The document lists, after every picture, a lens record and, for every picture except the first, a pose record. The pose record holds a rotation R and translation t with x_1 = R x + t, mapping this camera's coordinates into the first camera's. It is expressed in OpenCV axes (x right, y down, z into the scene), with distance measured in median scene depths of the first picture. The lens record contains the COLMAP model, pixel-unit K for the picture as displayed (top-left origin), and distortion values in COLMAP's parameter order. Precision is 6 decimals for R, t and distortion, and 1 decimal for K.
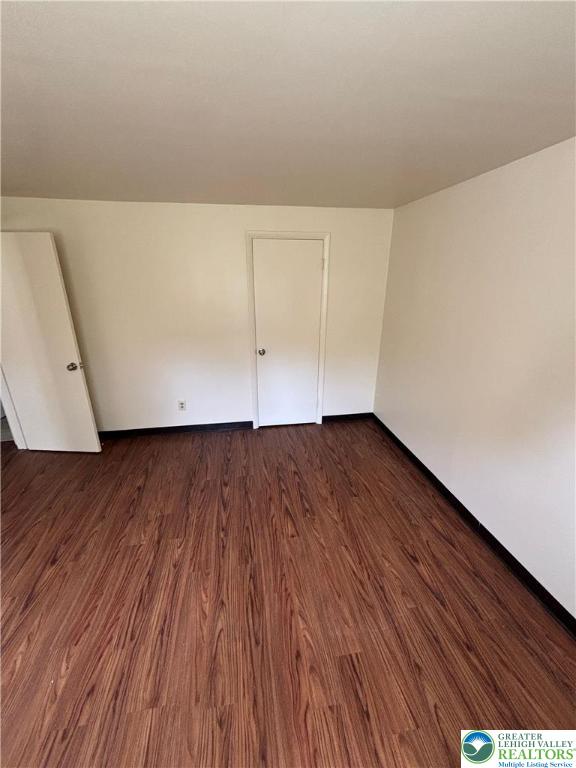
lens RADIAL K [[309.9, 0, 288.0], [0, 309.9, 384.0], [0, 0, 1]] dist [0.002340, 0.000081]
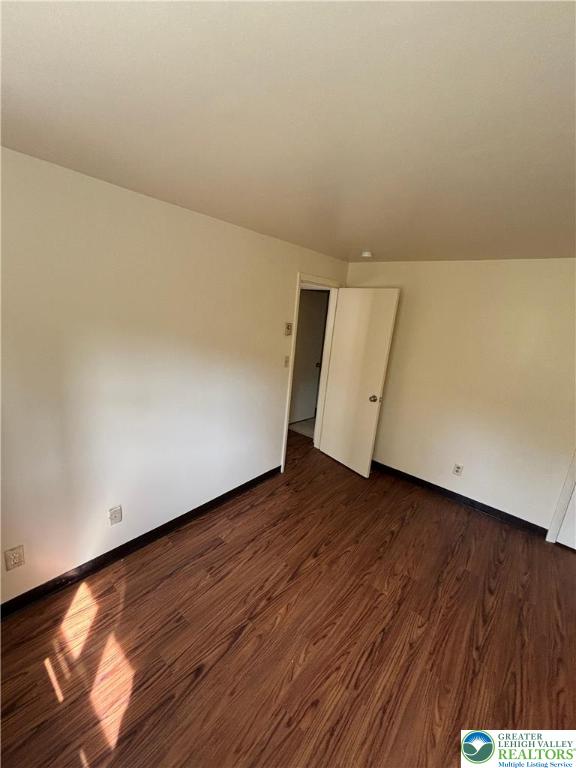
lens RADIAL K [[309.9, 0, 288.0], [0, 309.9, 384.0], [0, 0, 1]] dist [0.002340, 0.000081]
pose [[0.654268, 0.236211, -0.718427, -0.112850], [-0.333211, 0.942830, 0.006539, -0.010198], [0.678899, 0.235109, 0.695571, -0.034672]]
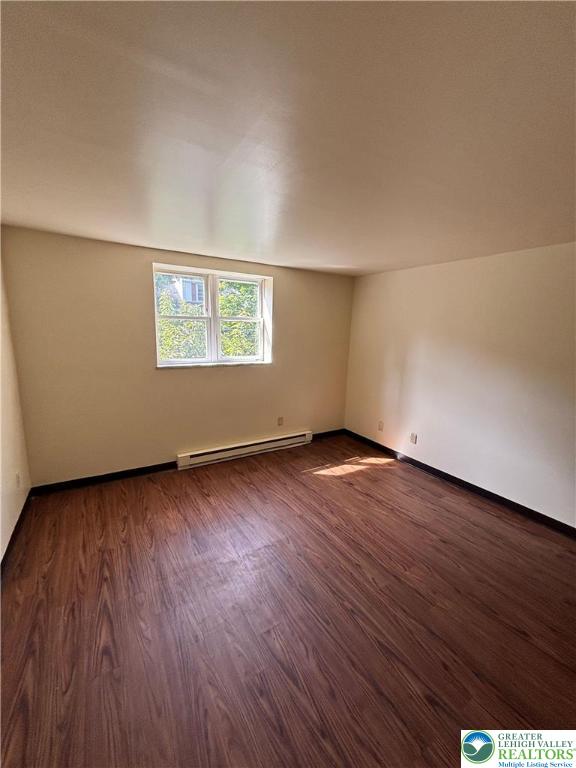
lens RADIAL K [[309.9, 0, 288.0], [0, 309.9, 384.0], [0, 0, 1]] dist [0.002340, 0.000081]
pose [[-0.923569, 0.041073, -0.381226, 0.225092], [-0.156671, 0.867037, 0.472970, -0.393595], [0.349963, 0.496548, -0.794334, 1.257068]]
